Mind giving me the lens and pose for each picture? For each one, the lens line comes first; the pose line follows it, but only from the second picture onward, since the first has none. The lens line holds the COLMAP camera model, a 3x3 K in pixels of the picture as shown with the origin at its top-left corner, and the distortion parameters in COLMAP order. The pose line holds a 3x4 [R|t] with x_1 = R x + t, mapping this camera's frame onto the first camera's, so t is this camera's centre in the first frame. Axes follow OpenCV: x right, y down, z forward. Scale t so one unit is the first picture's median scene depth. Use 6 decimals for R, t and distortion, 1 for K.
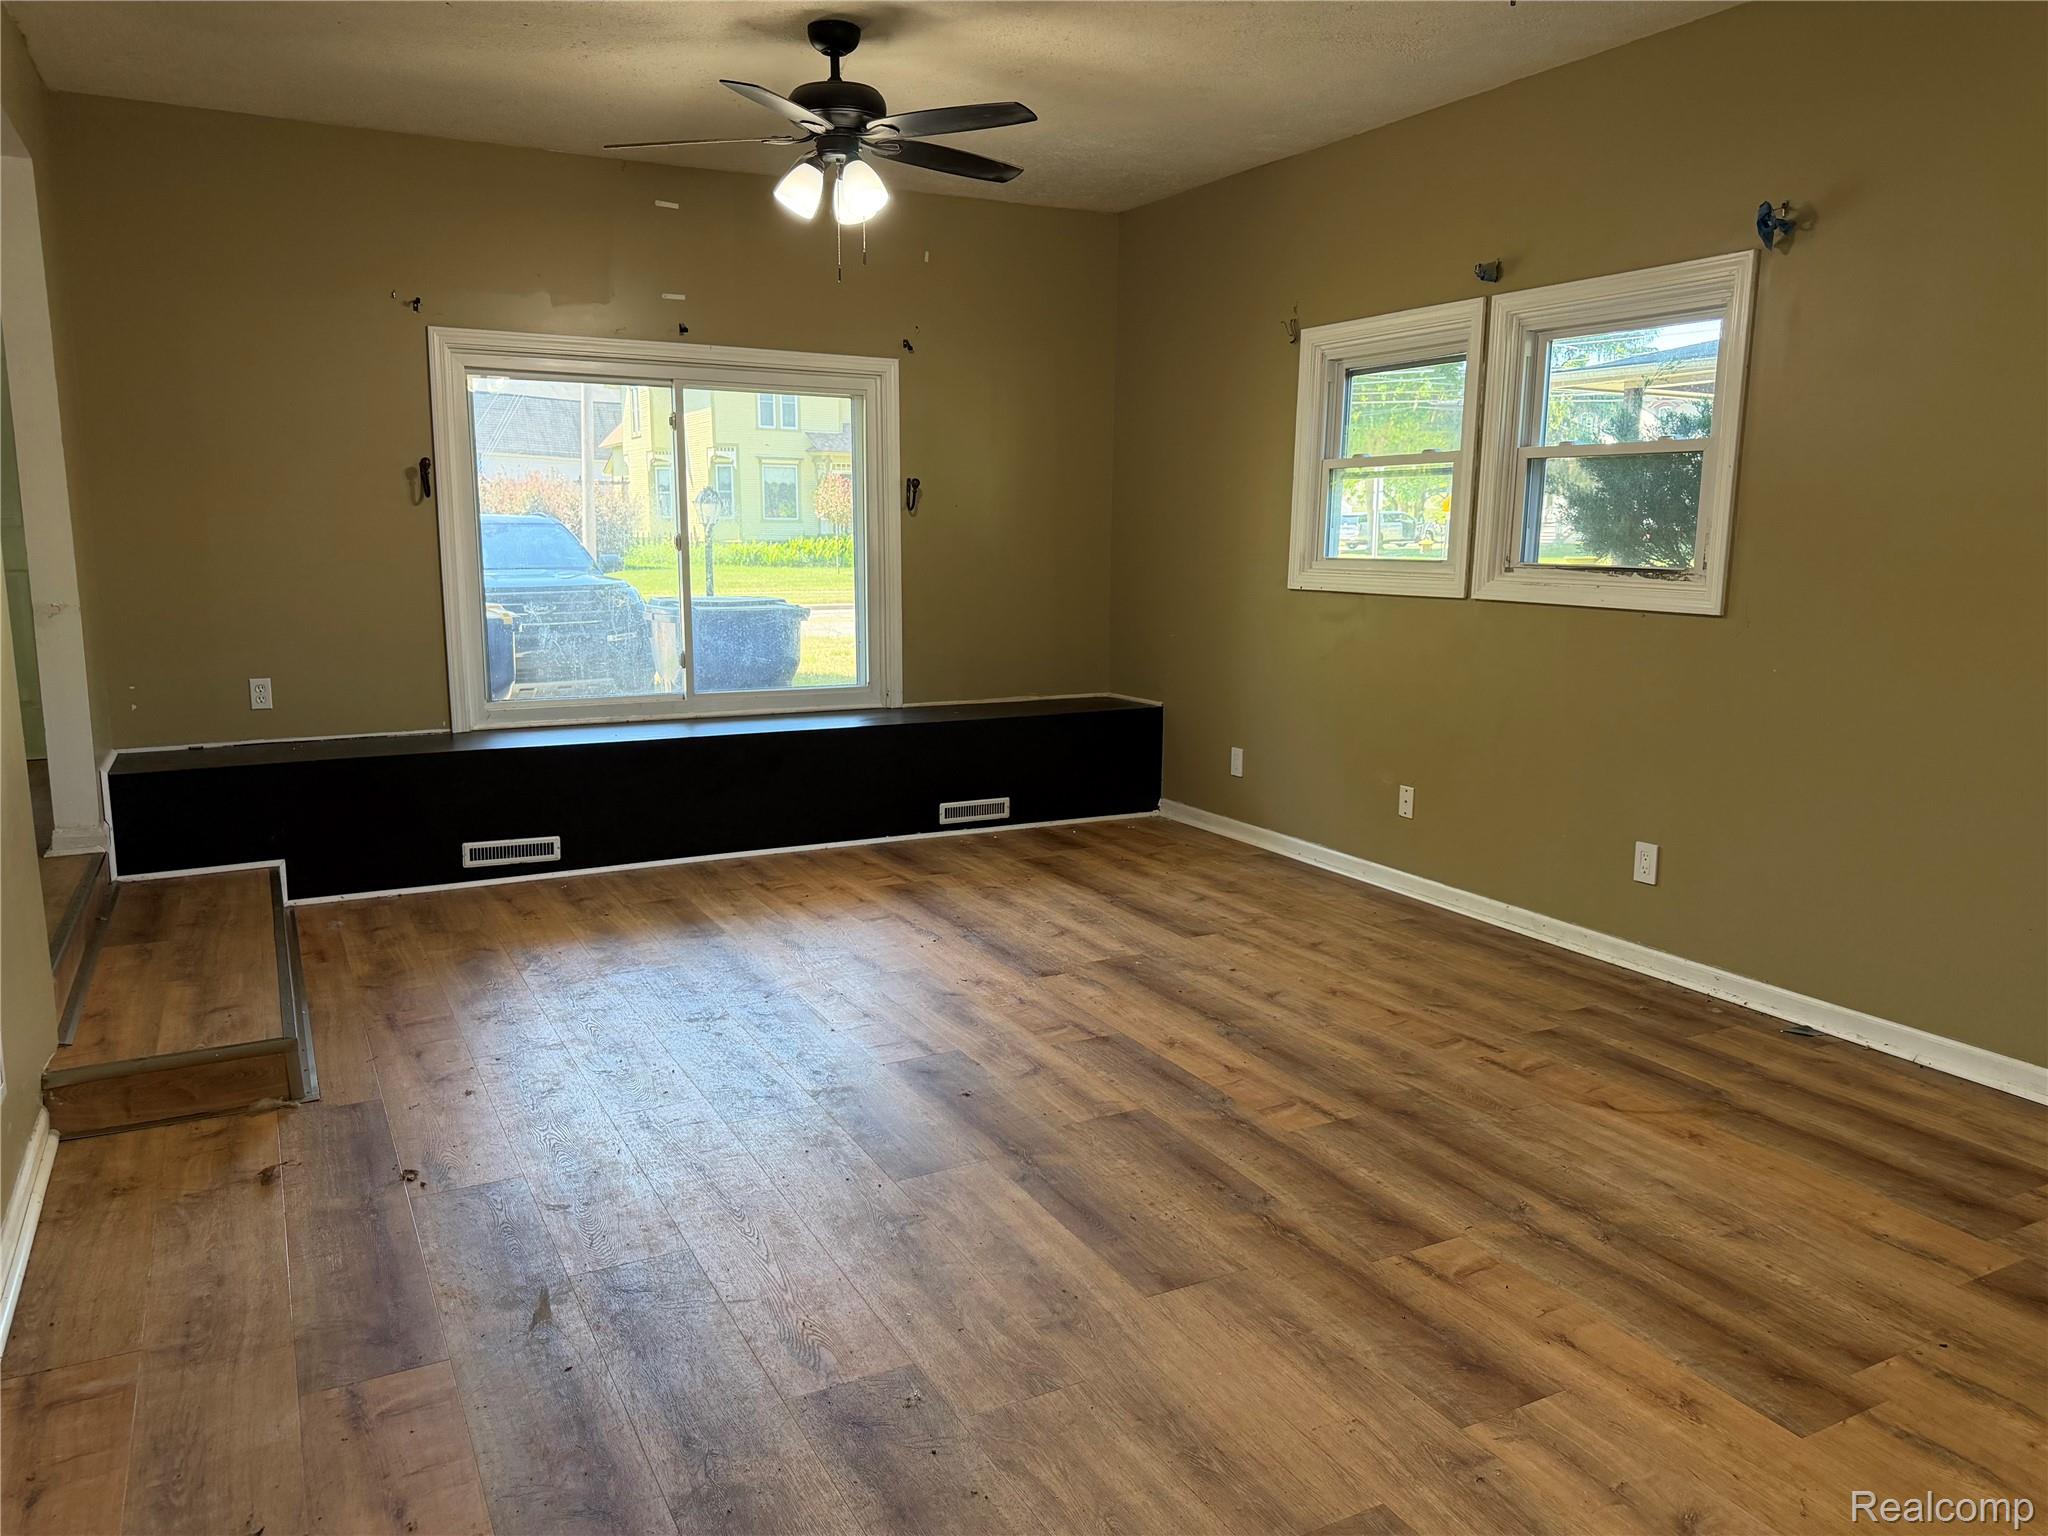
lens RADIAL K [[1445.1, 0, 1016.4], [0, 1445.1, 779.0], [0, 0, 1]] dist [0.060443, -0.059552]
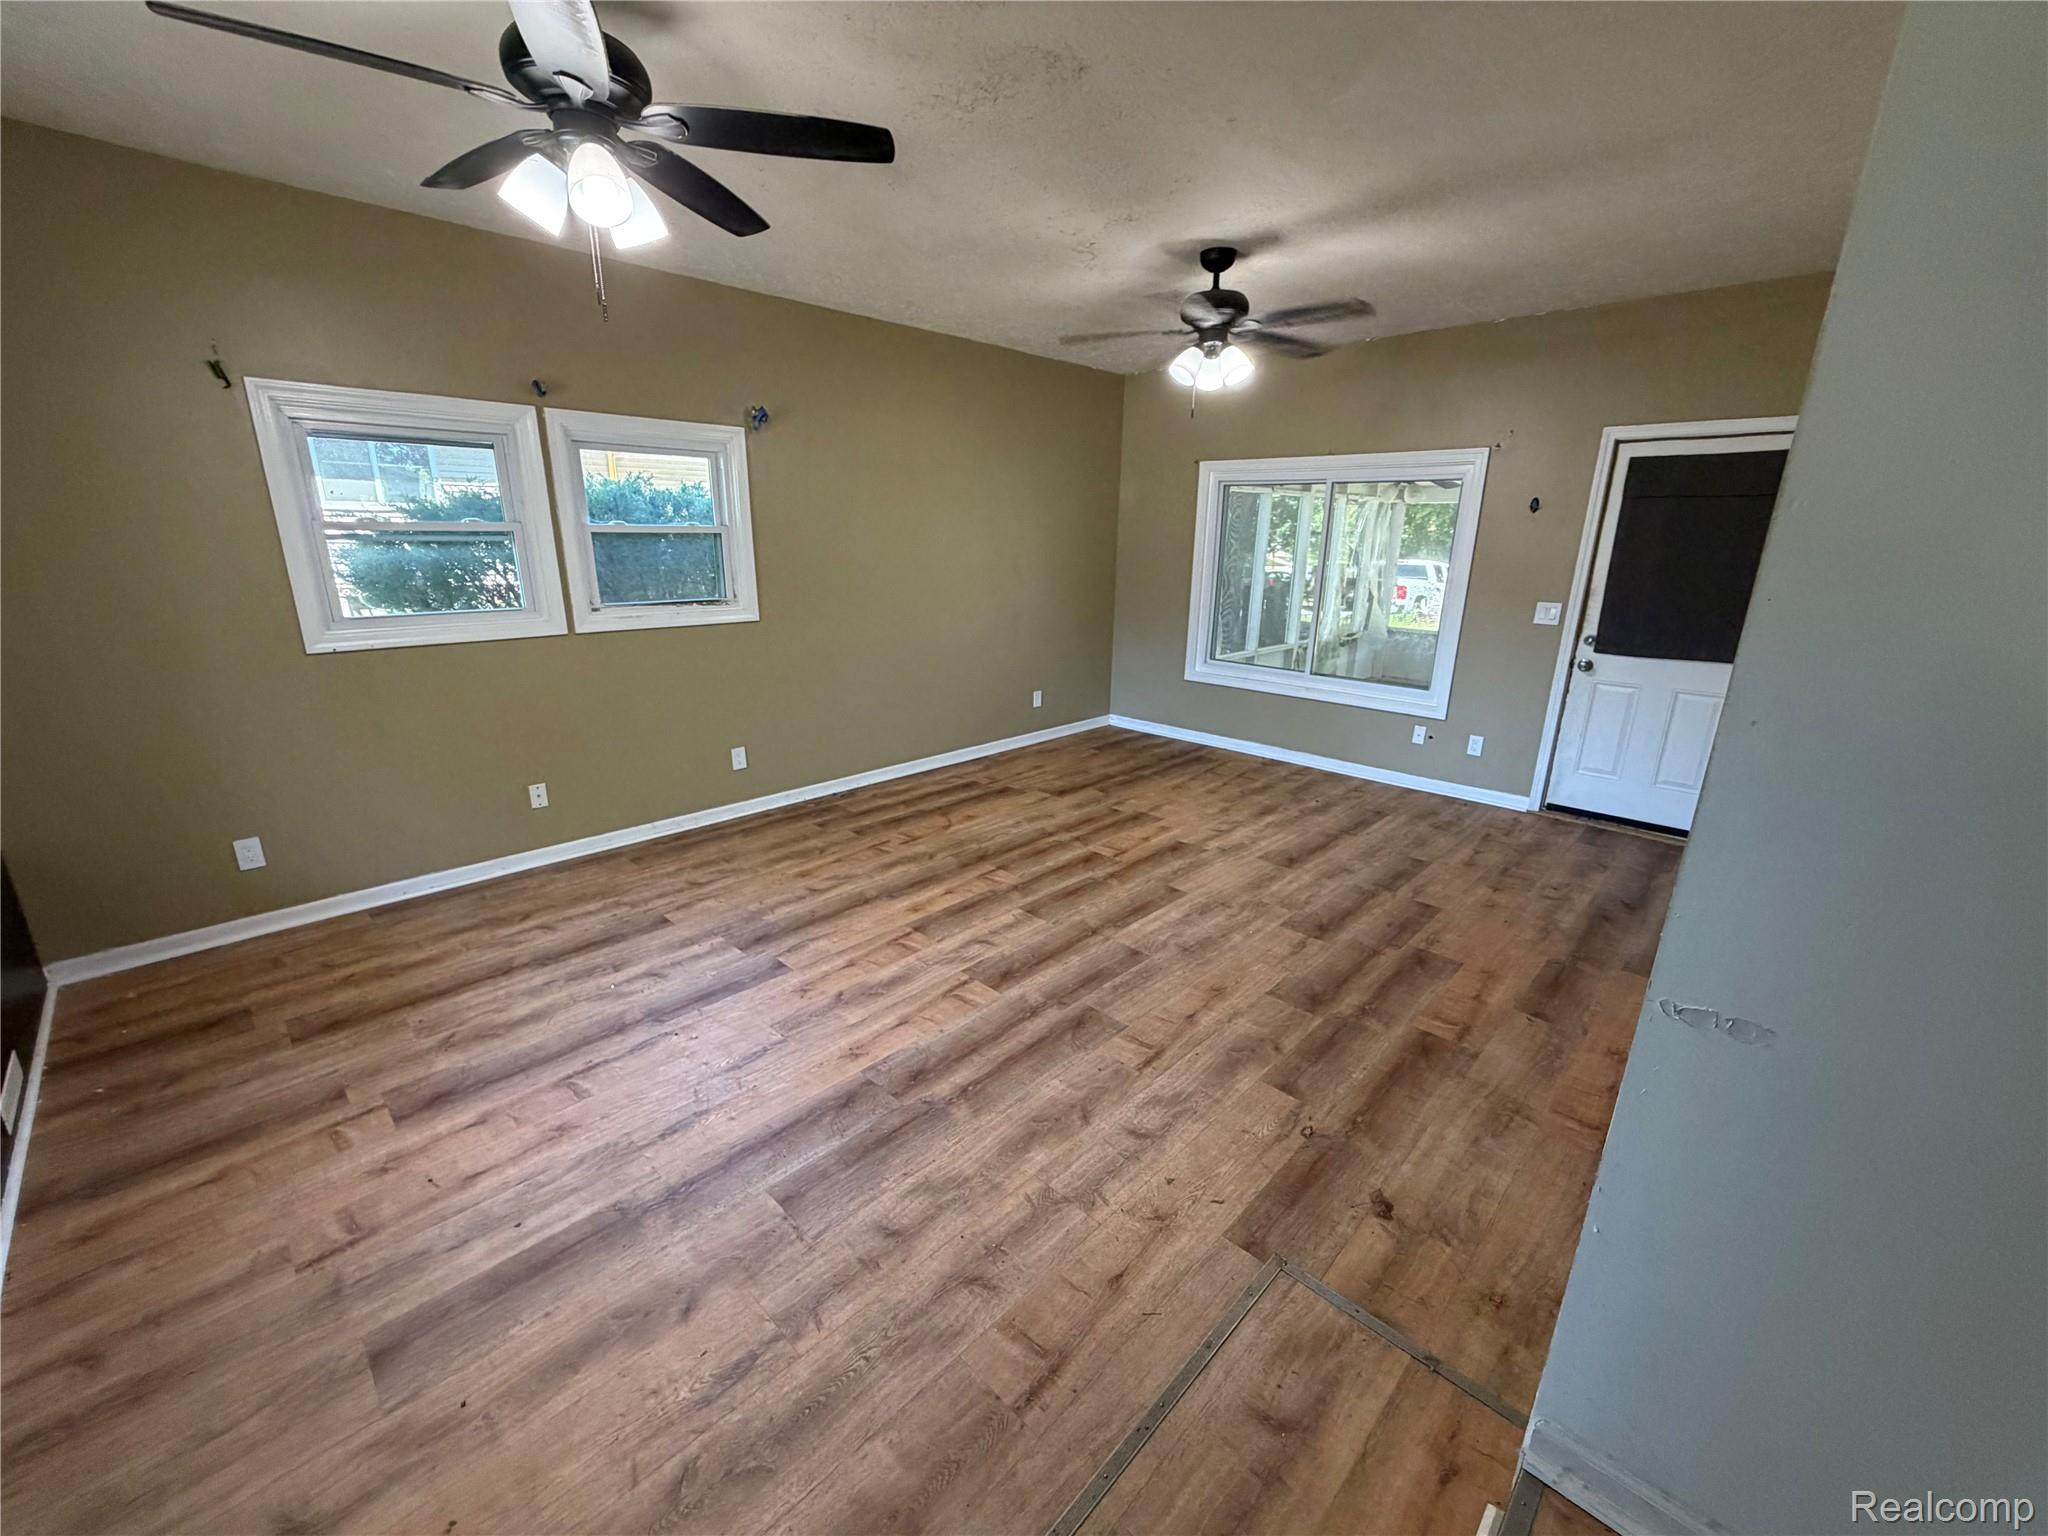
lens RADIAL K [[817.0, 0, 1019.9], [0, 817.0, 768.4], [0, 0, 1]] dist [-0.001069, -0.000423]
pose [[-0.314396, -0.276026, 0.908276, -0.692298], [0.149159, 0.930544, 0.334424, -0.247870], [-0.937500, 0.240619, -0.251388, 1.021761]]
